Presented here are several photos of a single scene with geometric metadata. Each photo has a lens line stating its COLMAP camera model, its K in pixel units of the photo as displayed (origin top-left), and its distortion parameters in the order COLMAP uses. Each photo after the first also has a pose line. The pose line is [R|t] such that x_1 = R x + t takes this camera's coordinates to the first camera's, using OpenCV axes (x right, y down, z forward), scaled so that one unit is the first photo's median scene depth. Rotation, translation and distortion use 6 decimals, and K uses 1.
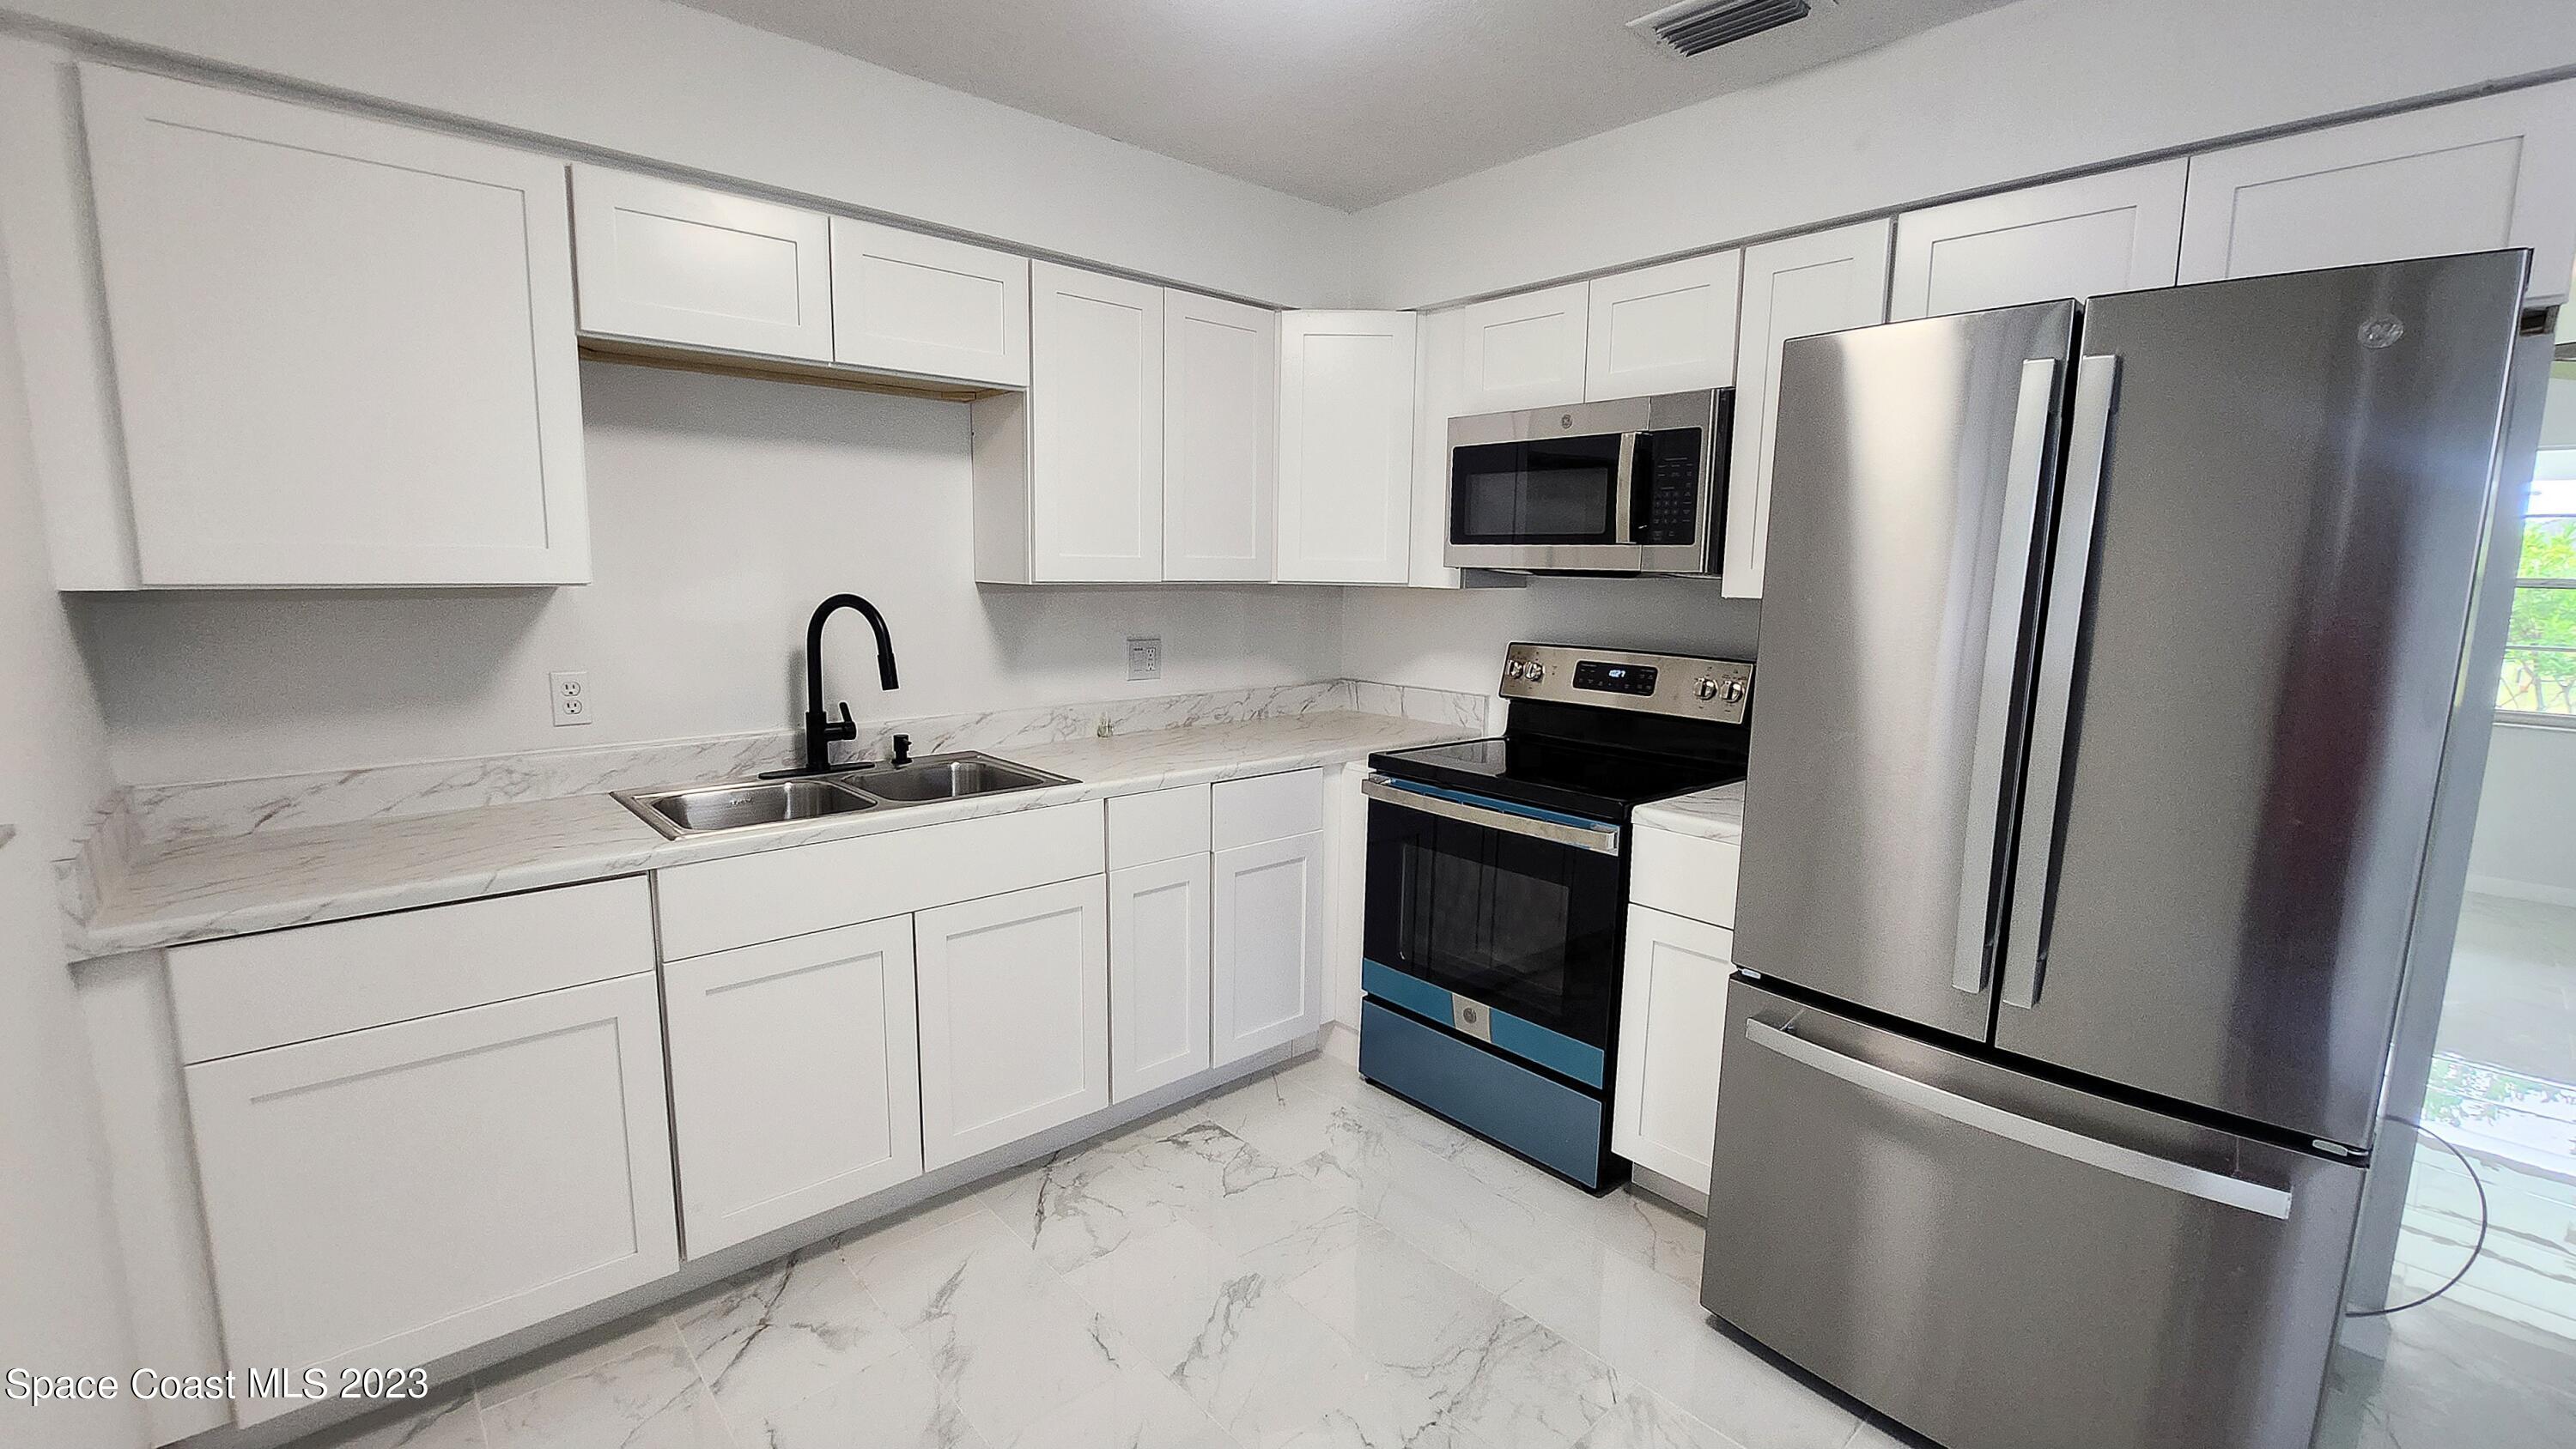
lens RADIAL K [[1068.3, 0, 1288.0], [0, 1068.3, 724.5], [0, 0, 1]] dist [-0.002234, -0.000017]
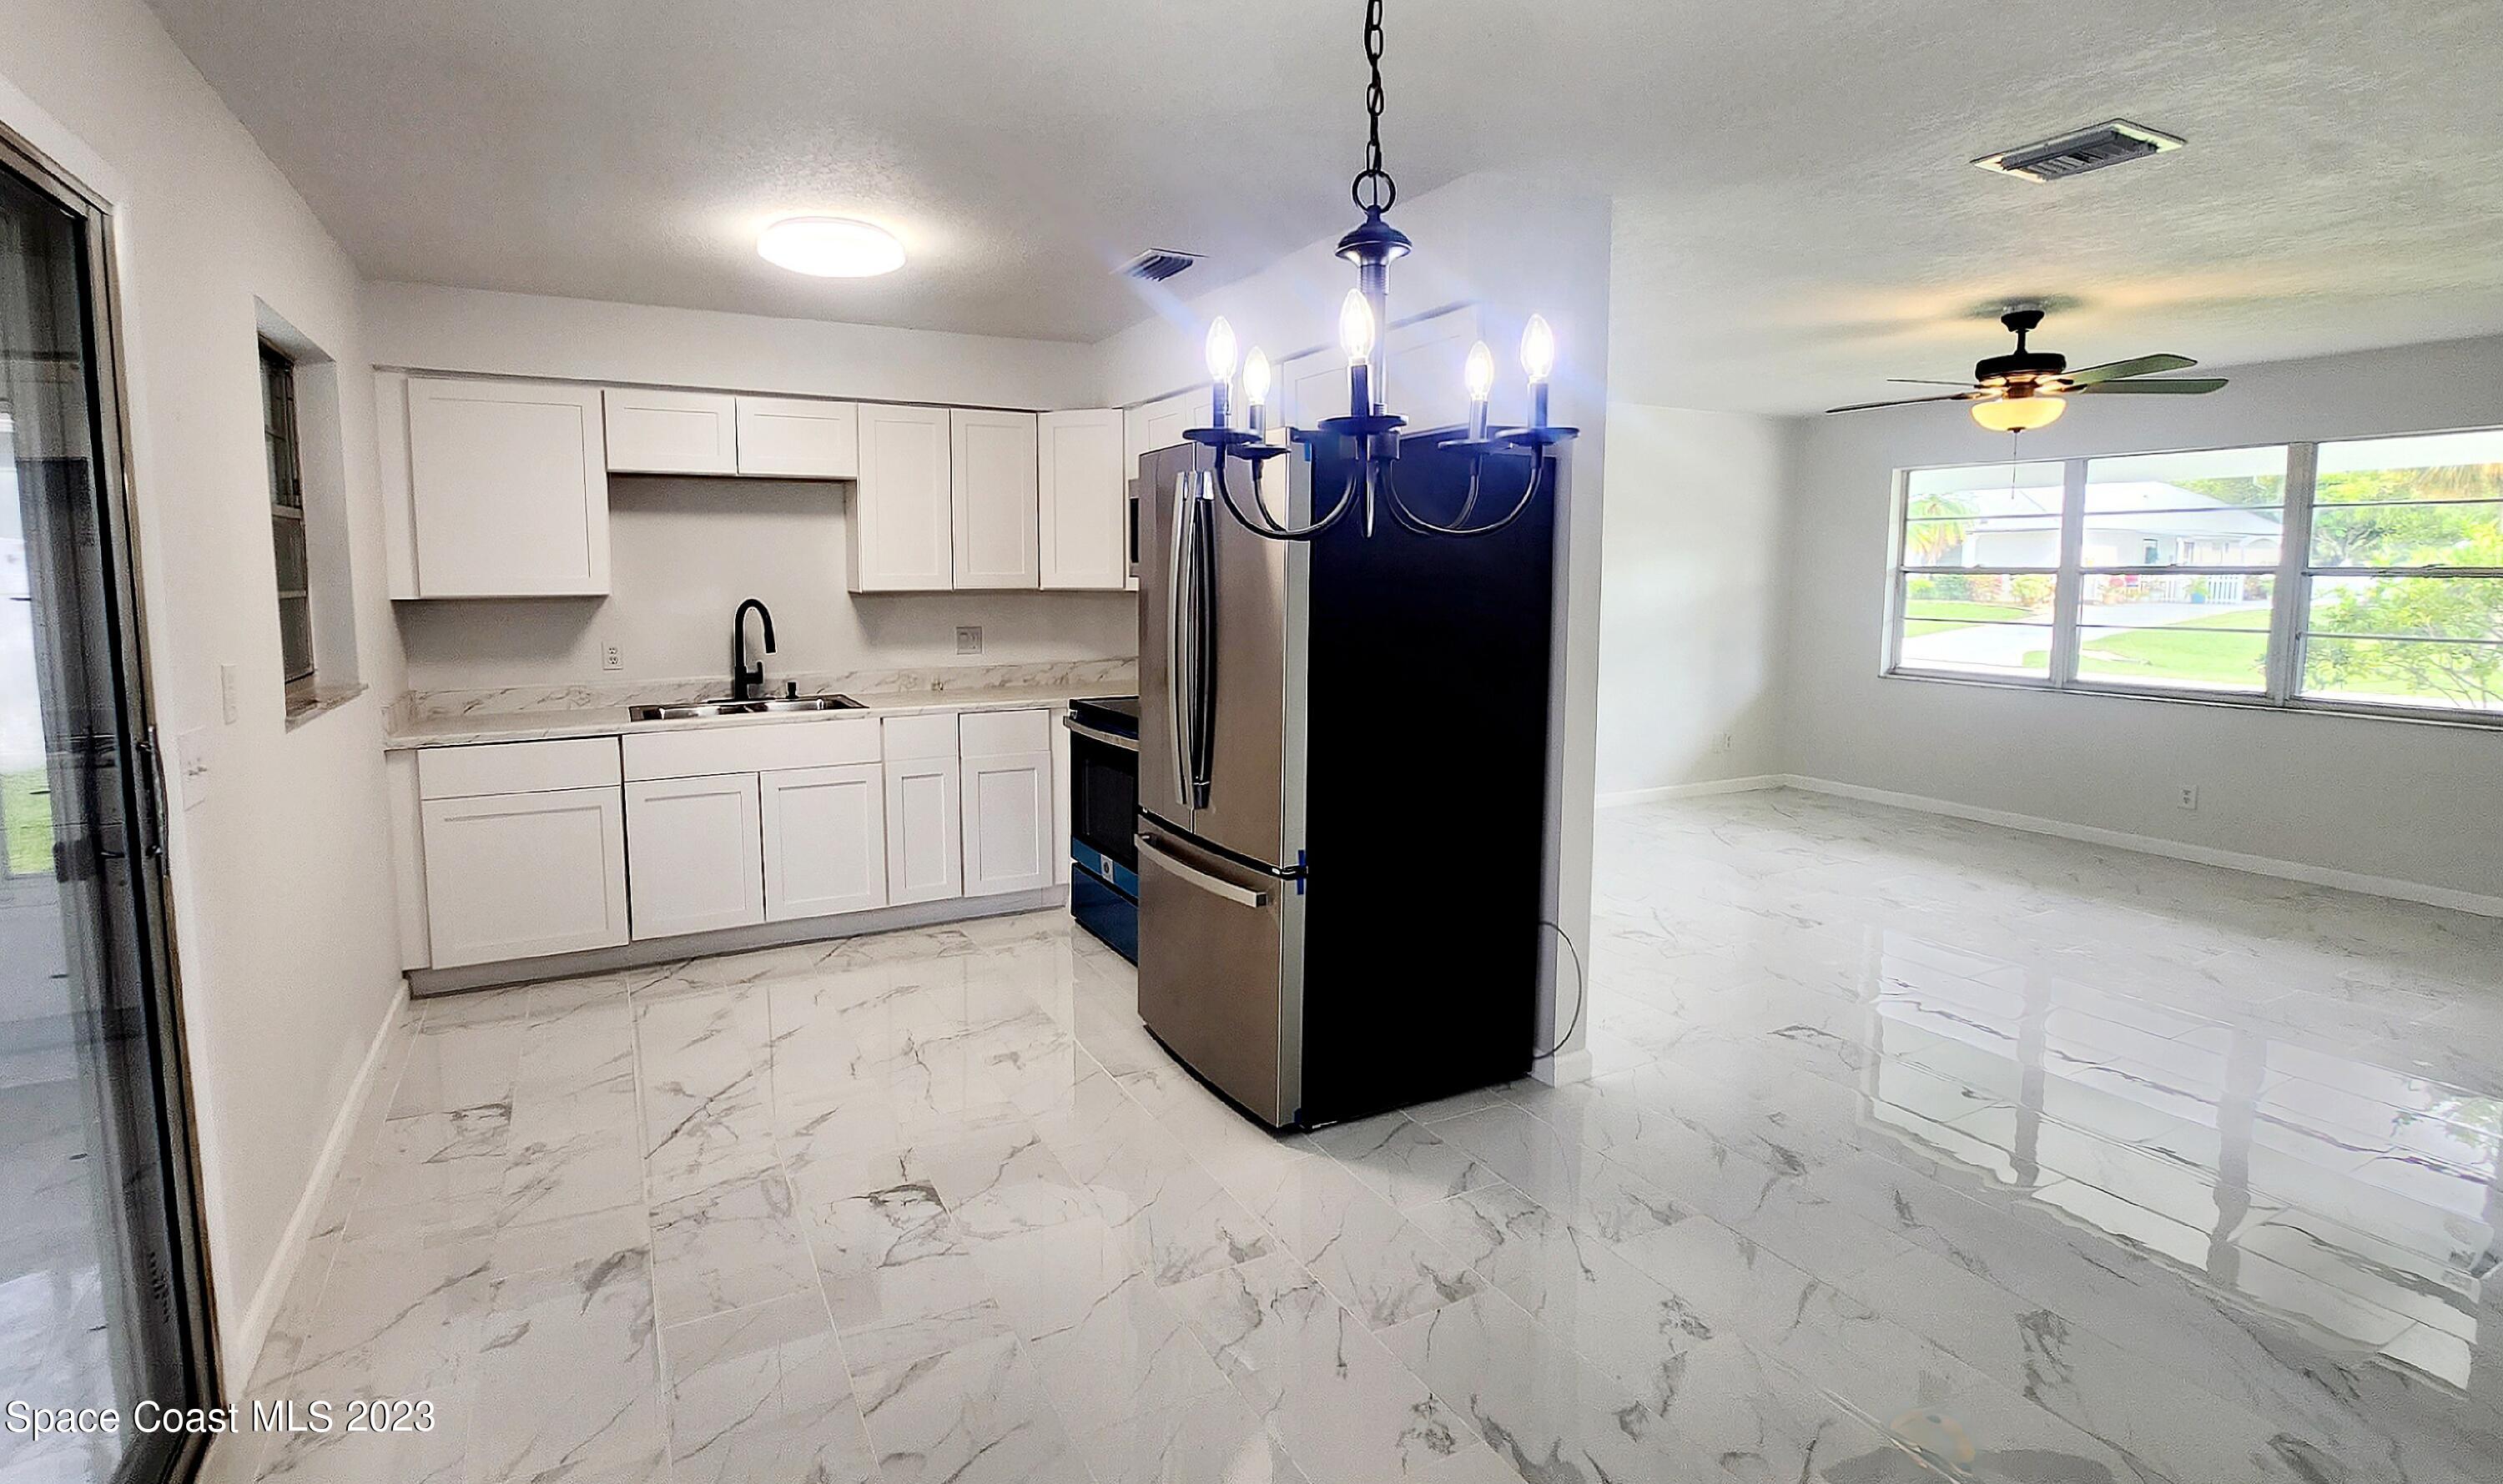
lens RADIAL K [[1264.1, 0, 1267.3], [0, 1264.1, 699.0], [0, 0, 1]] dist [0.024389, -0.000019]
pose [[0.962069, 0.013385, -0.272479, 0.954274], [-0.025236, 0.998879, -0.040037, 0.103118], [0.271638, 0.045394, 0.961328, -0.759004]]
